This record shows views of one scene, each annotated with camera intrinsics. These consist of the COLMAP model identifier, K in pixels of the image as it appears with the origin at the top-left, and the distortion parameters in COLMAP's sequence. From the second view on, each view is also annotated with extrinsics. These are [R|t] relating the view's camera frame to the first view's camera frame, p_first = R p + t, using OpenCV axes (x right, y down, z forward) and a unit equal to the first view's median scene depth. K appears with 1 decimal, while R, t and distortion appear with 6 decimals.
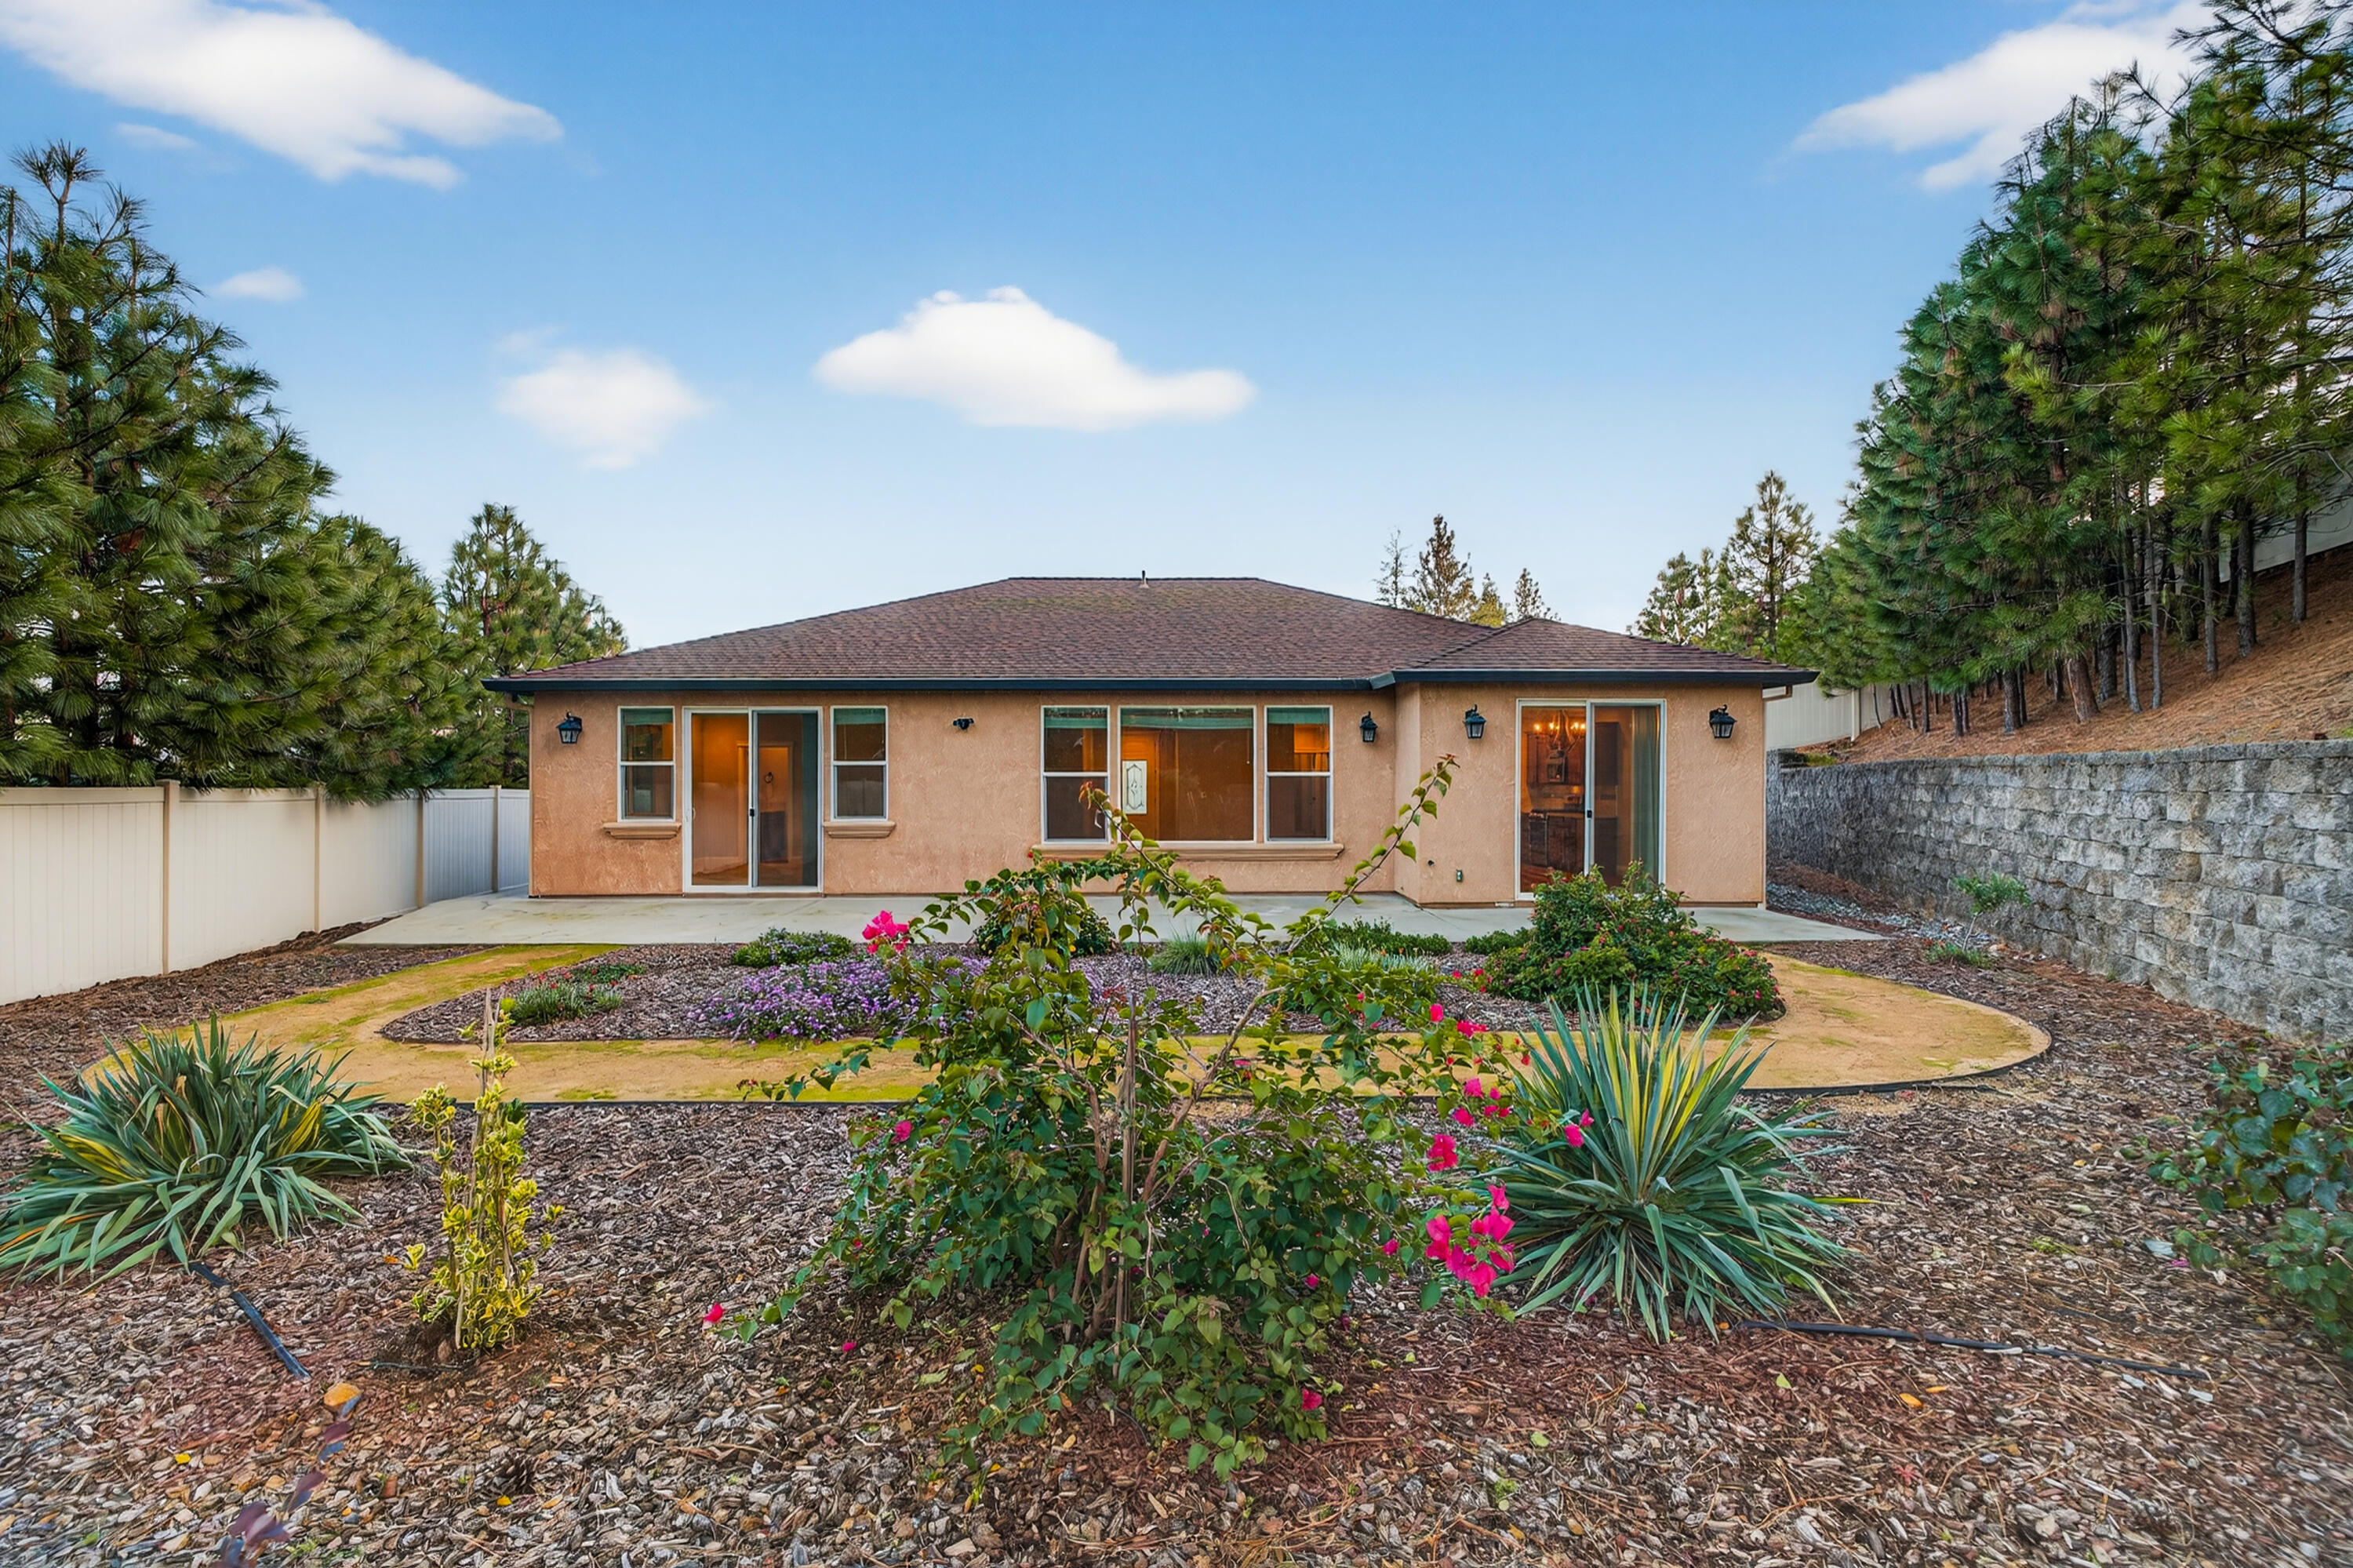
lens RADIAL K [[1067.2, 0, 1176.7], [0, 1067.2, 779.4], [0, 0, 1]] dist [-0.001708, 0.000632]
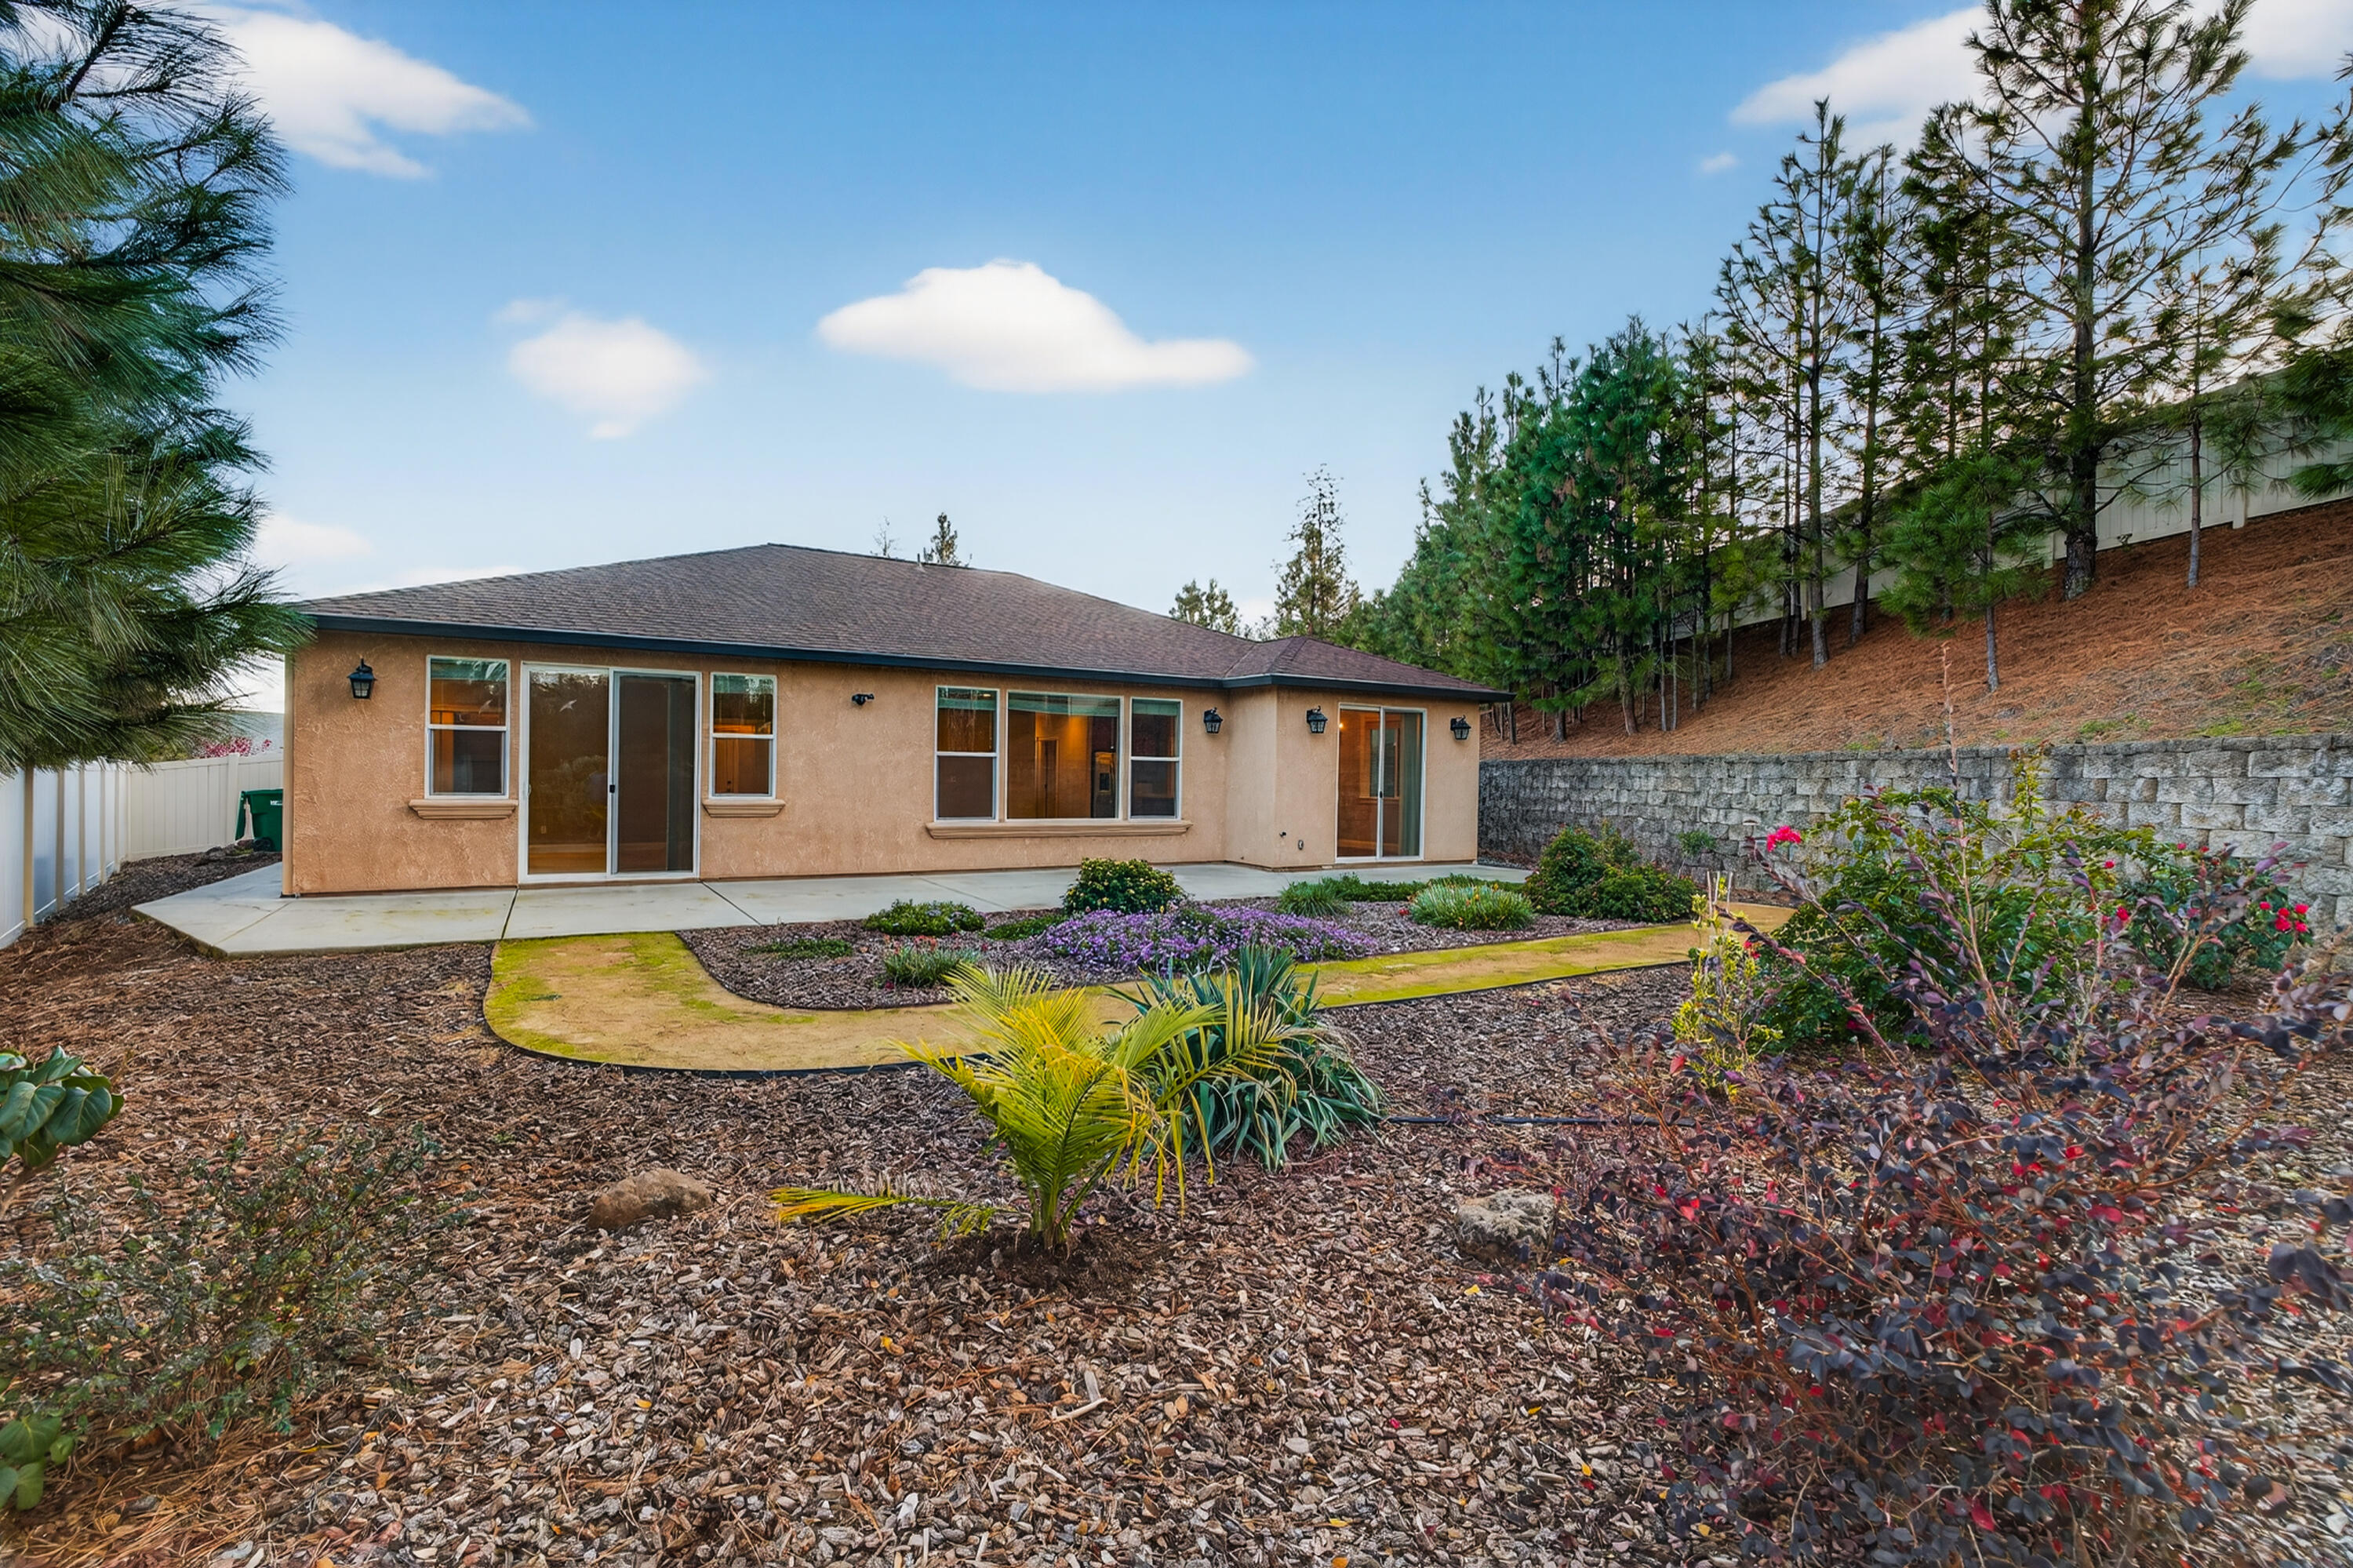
lens RADIAL K [[1067.2, 0, 1175.1], [0, 1067.2, 787.8], [0, 0, 1]] dist [-0.001708, 0.000632]
pose [[0.865969, 0.009892, 0.500001, -0.435551], [-0.015869, 0.999844, 0.007704, 0.016422], [-0.499847, -0.014606, 0.865991, 0.008364]]
